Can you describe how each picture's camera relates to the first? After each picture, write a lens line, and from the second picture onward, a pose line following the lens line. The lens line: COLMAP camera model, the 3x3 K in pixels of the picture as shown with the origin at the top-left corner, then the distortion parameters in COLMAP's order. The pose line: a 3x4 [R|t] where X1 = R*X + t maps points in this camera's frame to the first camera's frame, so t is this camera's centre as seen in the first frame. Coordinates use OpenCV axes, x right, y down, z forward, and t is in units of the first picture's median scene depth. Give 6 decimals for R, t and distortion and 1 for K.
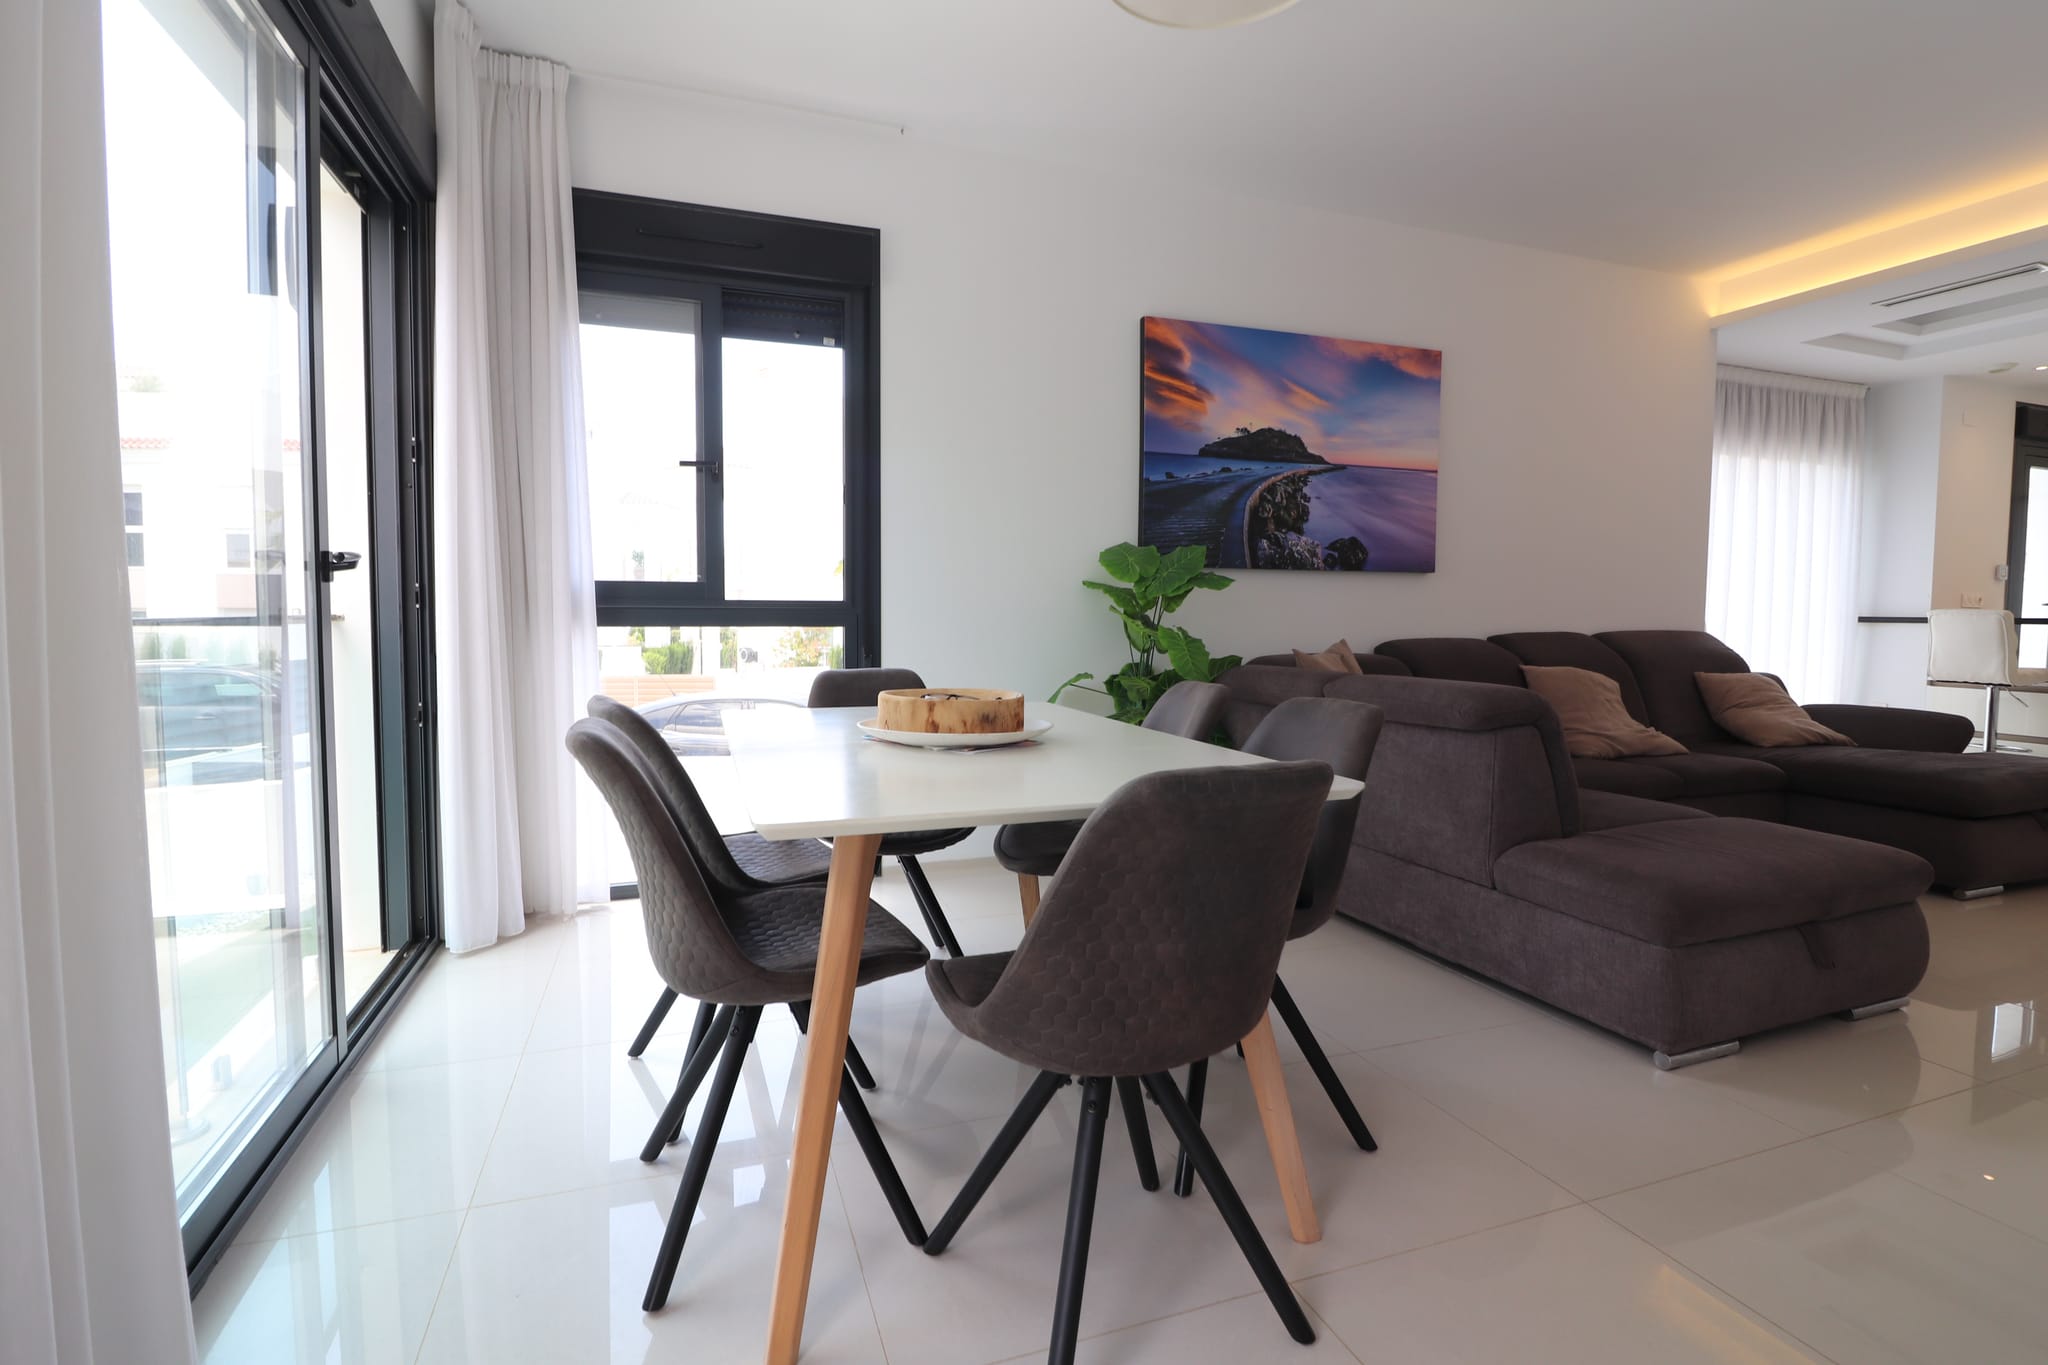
lens RADIAL K [[947.3, 0, 1016.5], [0, 947.3, 666.4], [0, 0, 1]] dist [-0.011013, -0.005374]
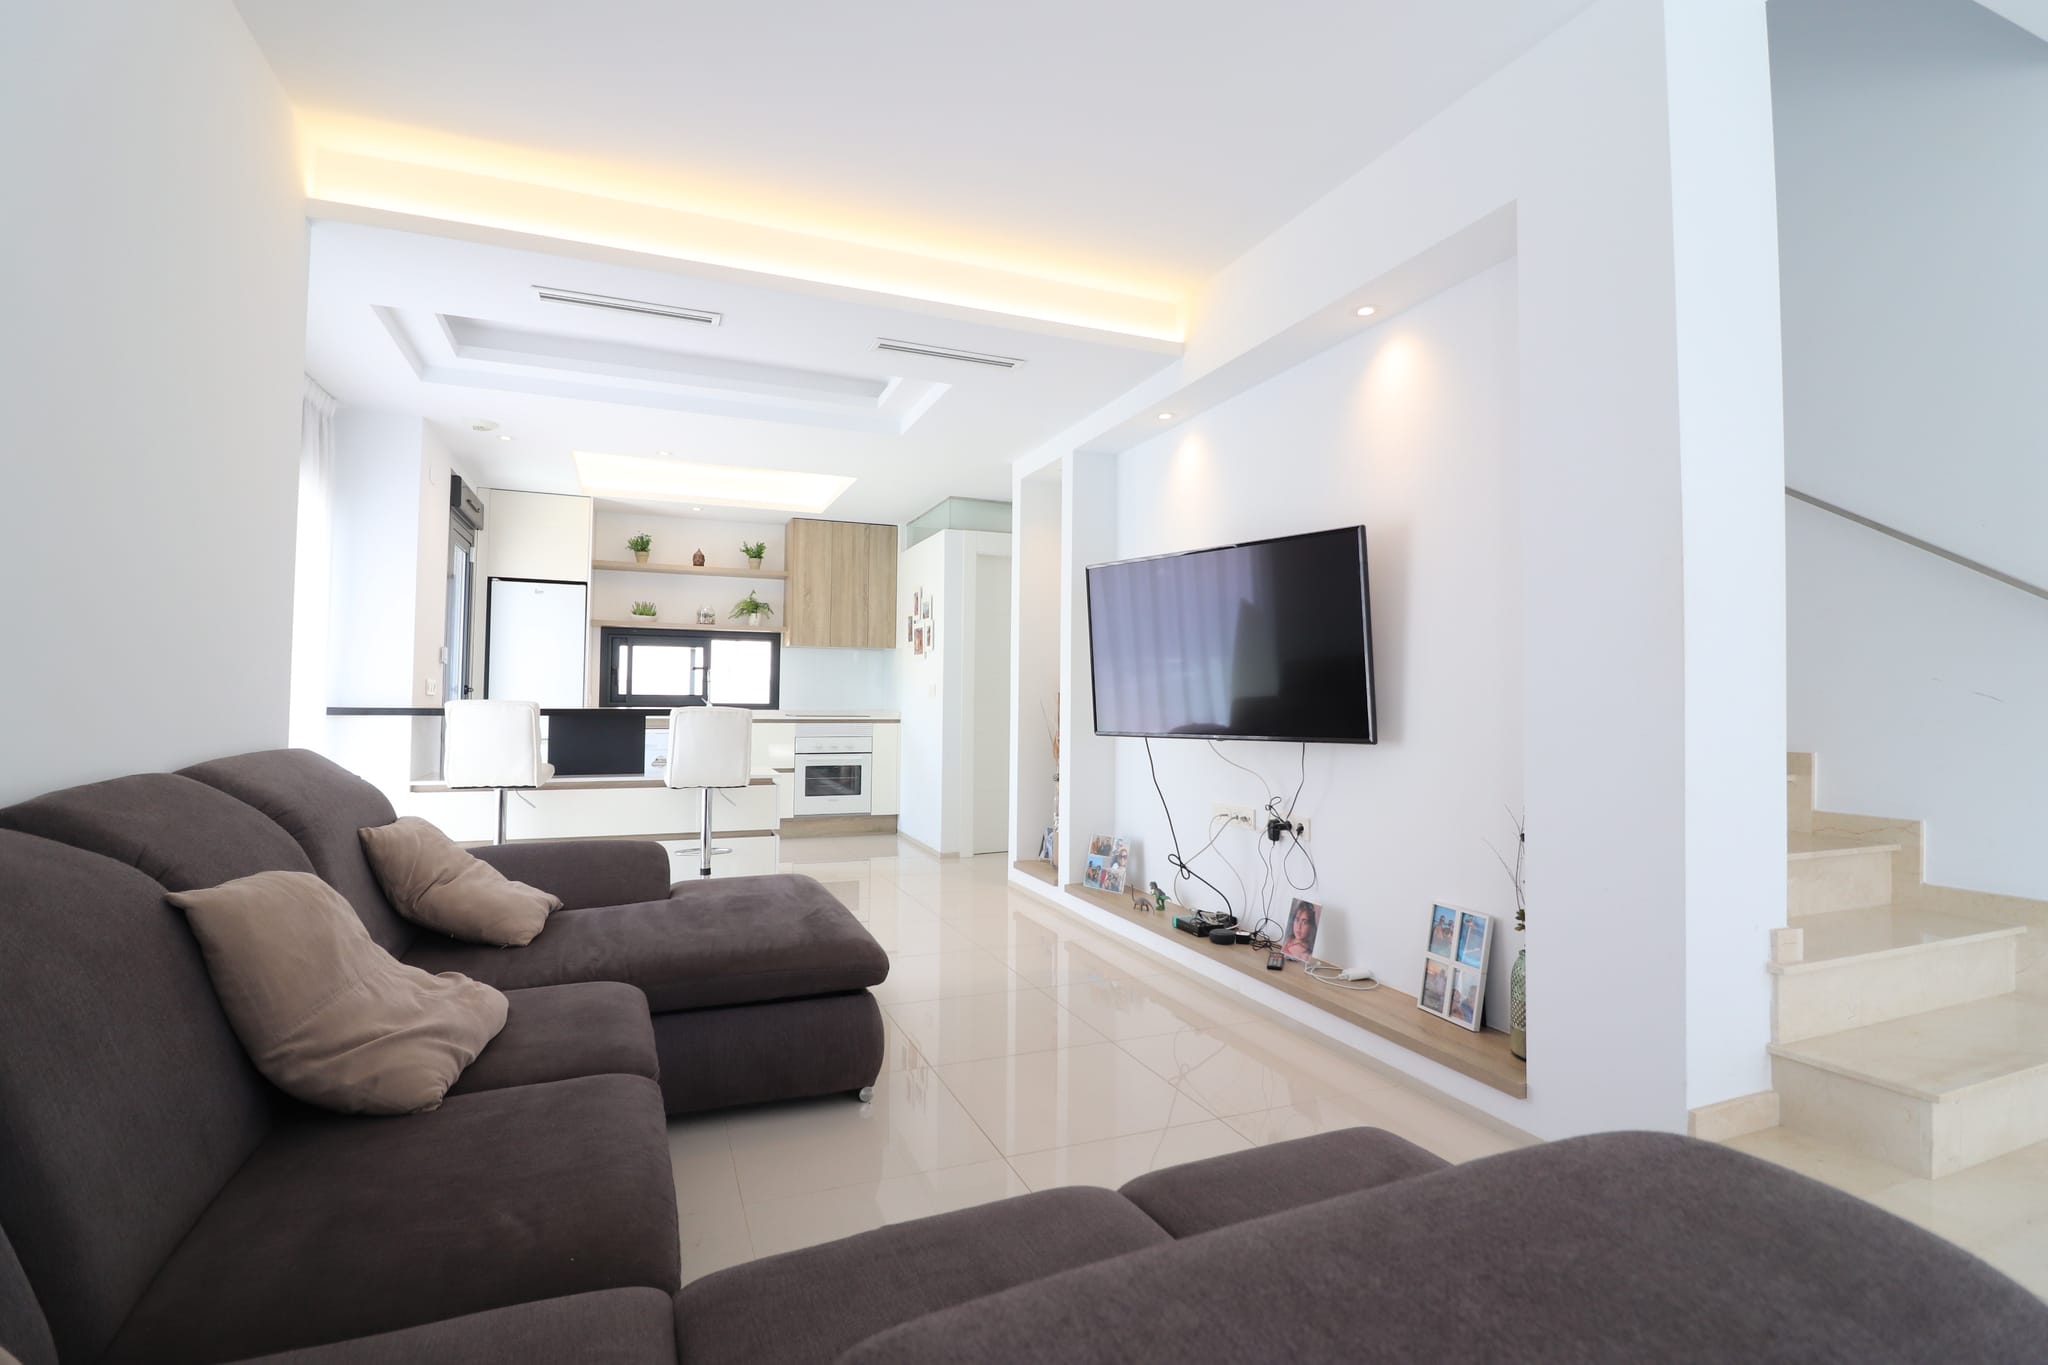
lens RADIAL K [[947.3, 0, 1024.7], [0, 947.3, 678.3], [0, 0, 1]] dist [-0.011013, -0.005374]
pose [[-0.045392, 0.013755, 0.998875, 0.189990], [0.046893, 0.998832, -0.011624, -0.062026], [-0.997868, 0.046312, -0.045984, 0.716168]]
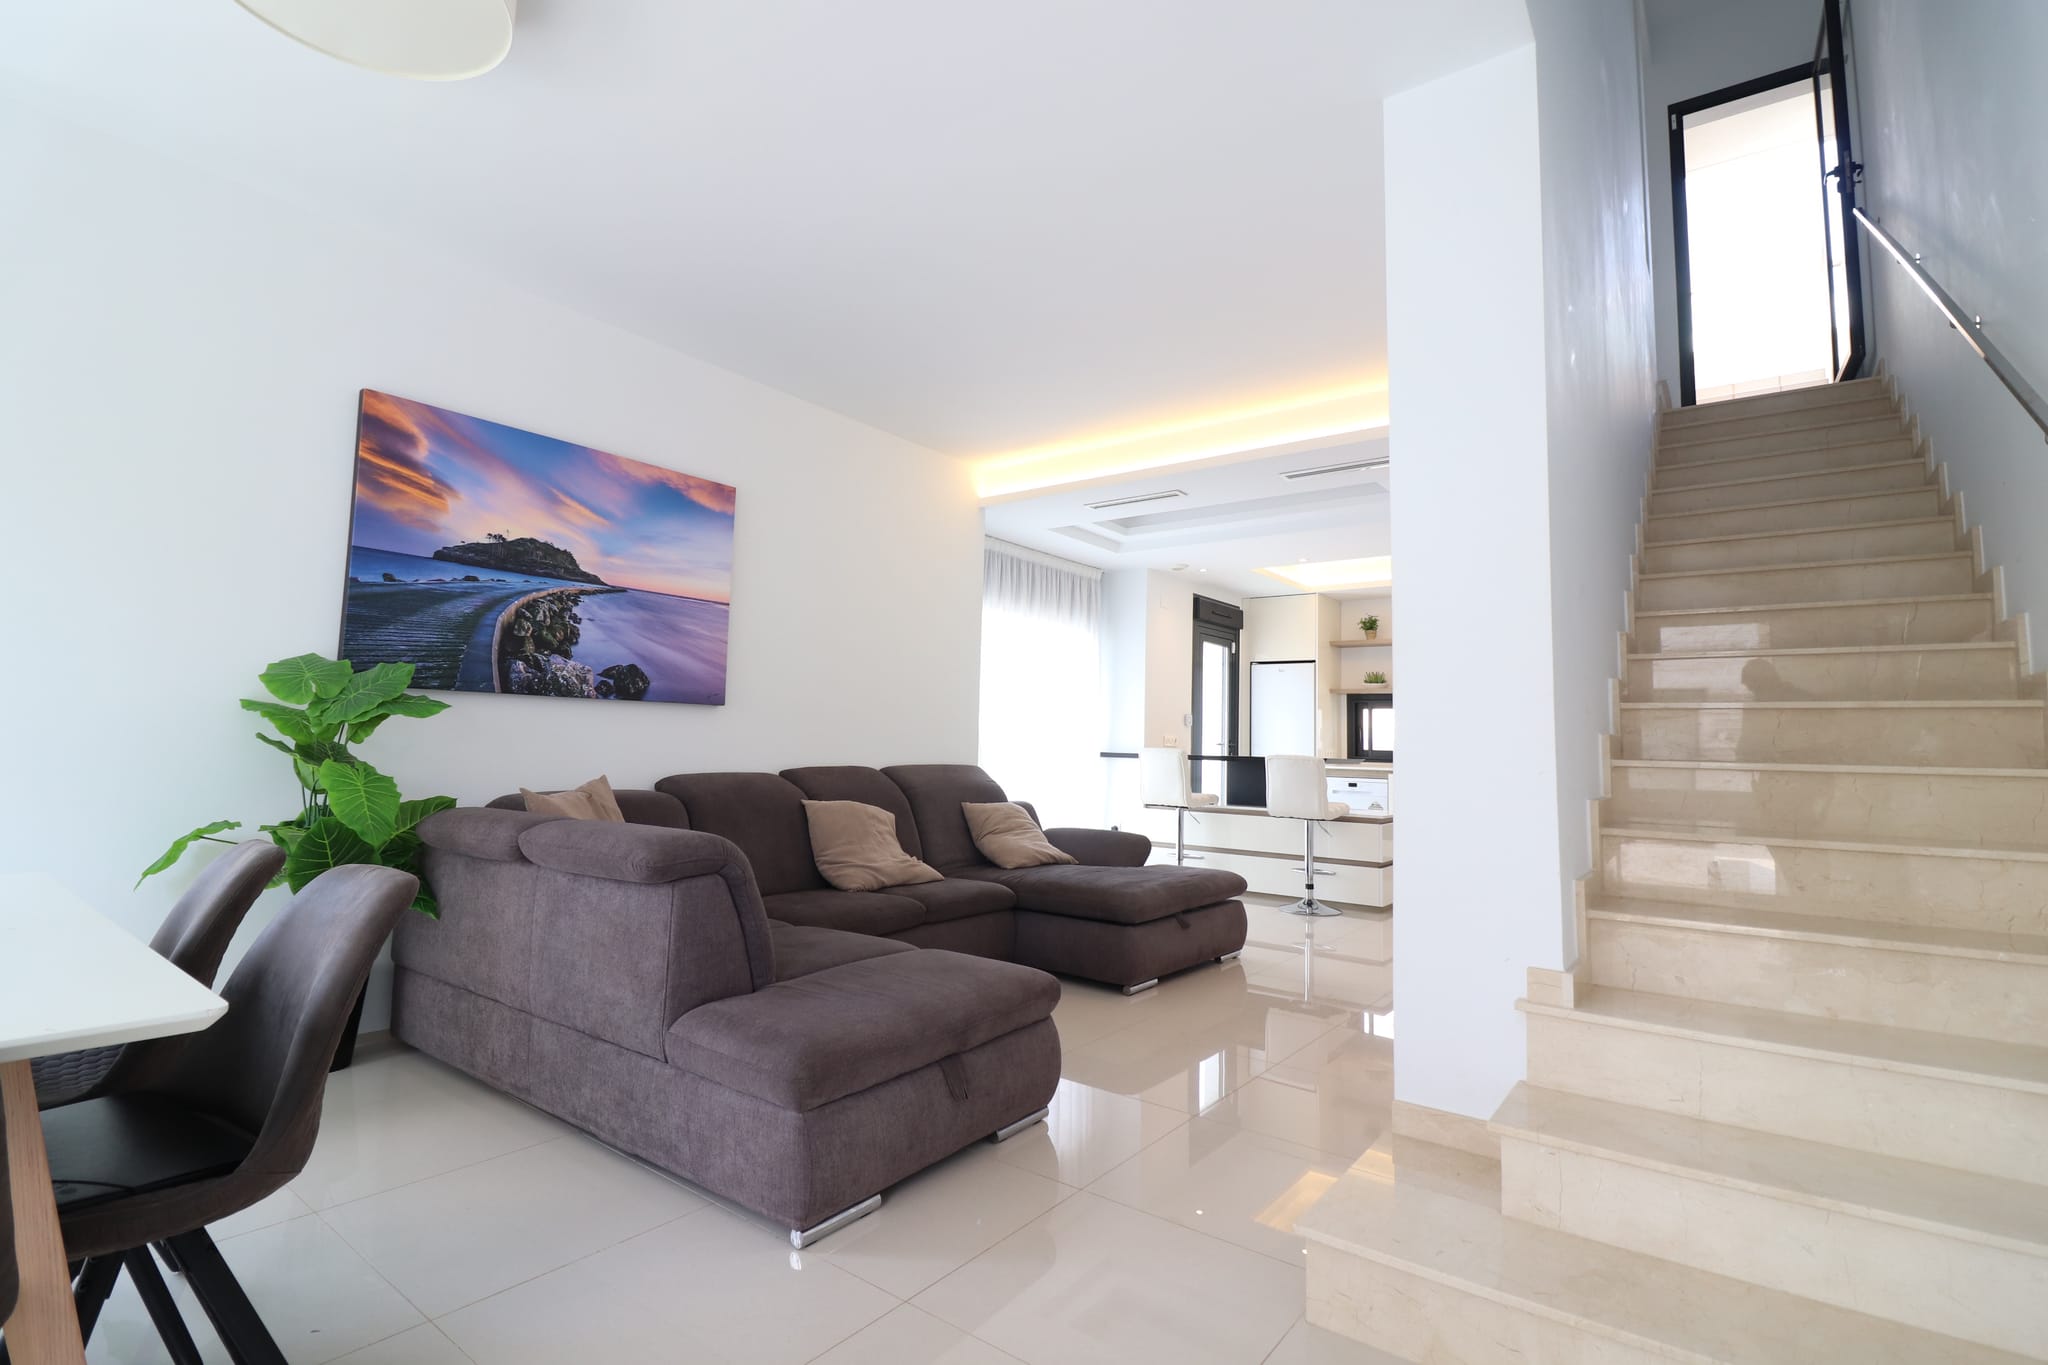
lens RADIAL K [[947.3, 0, 1006.8], [0, 947.3, 666.4], [0, 0, 1]] dist [-0.011013, -0.005374]
pose [[0.838092, 0.059733, 0.542249, 0.163687], [0.011811, 0.991768, -0.127505, -0.011646], [-0.545402, 0.113266, 0.830487, 0.022470]]
